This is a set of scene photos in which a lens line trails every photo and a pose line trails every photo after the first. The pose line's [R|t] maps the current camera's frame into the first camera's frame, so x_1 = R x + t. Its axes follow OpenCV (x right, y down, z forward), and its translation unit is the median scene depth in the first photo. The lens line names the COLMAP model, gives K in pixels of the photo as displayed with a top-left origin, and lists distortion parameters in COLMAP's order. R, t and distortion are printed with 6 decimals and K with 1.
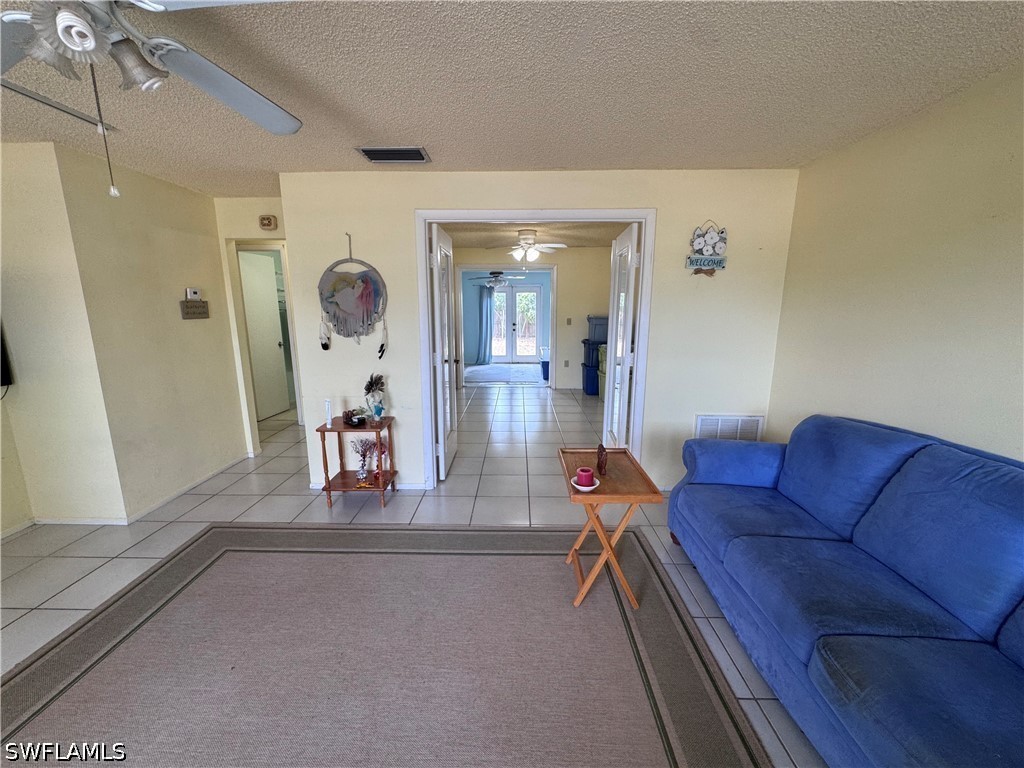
lens RADIAL K [[410.7, 0, 512.0], [0, 410.7, 383.0], [0, 0, 1]] dist [-0.002549, 0.000018]
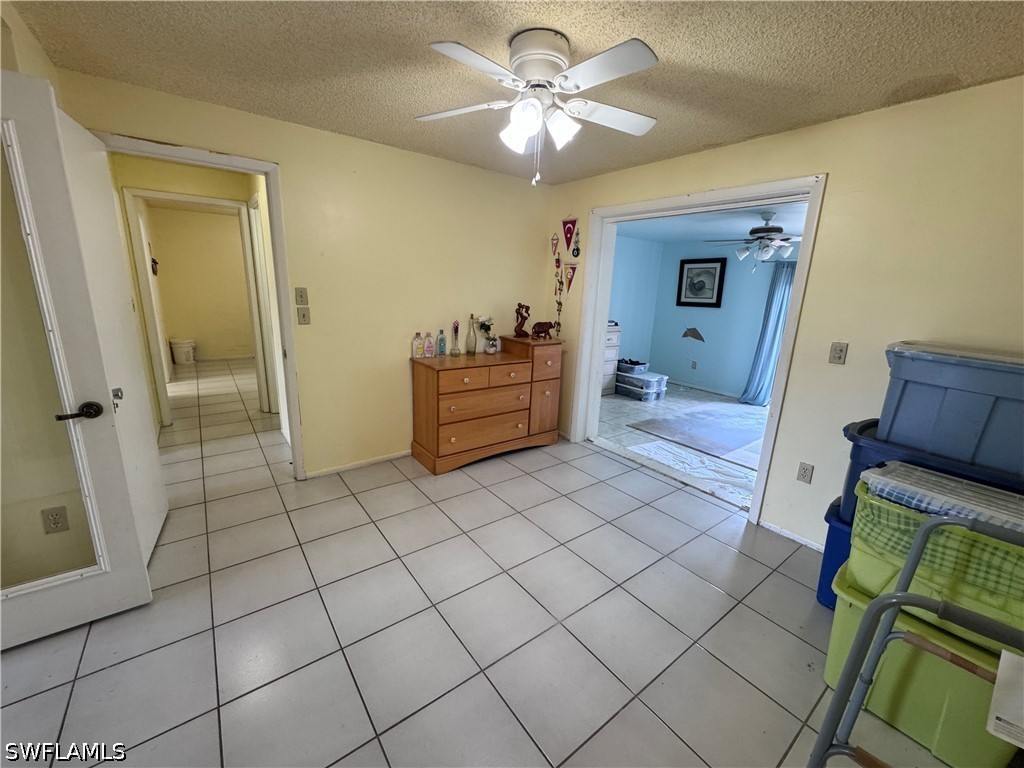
lens RADIAL K [[410.7, 0, 512.2], [0, 410.7, 386.9], [0, 0, 1]] dist [-0.002549, 0.000018]
pose [[0.610915, 0.216343, -0.761564, 0.546216], [-0.191532, 0.973752, 0.122976, -0.264125], [0.768179, 0.070736, 0.636316, 1.383855]]
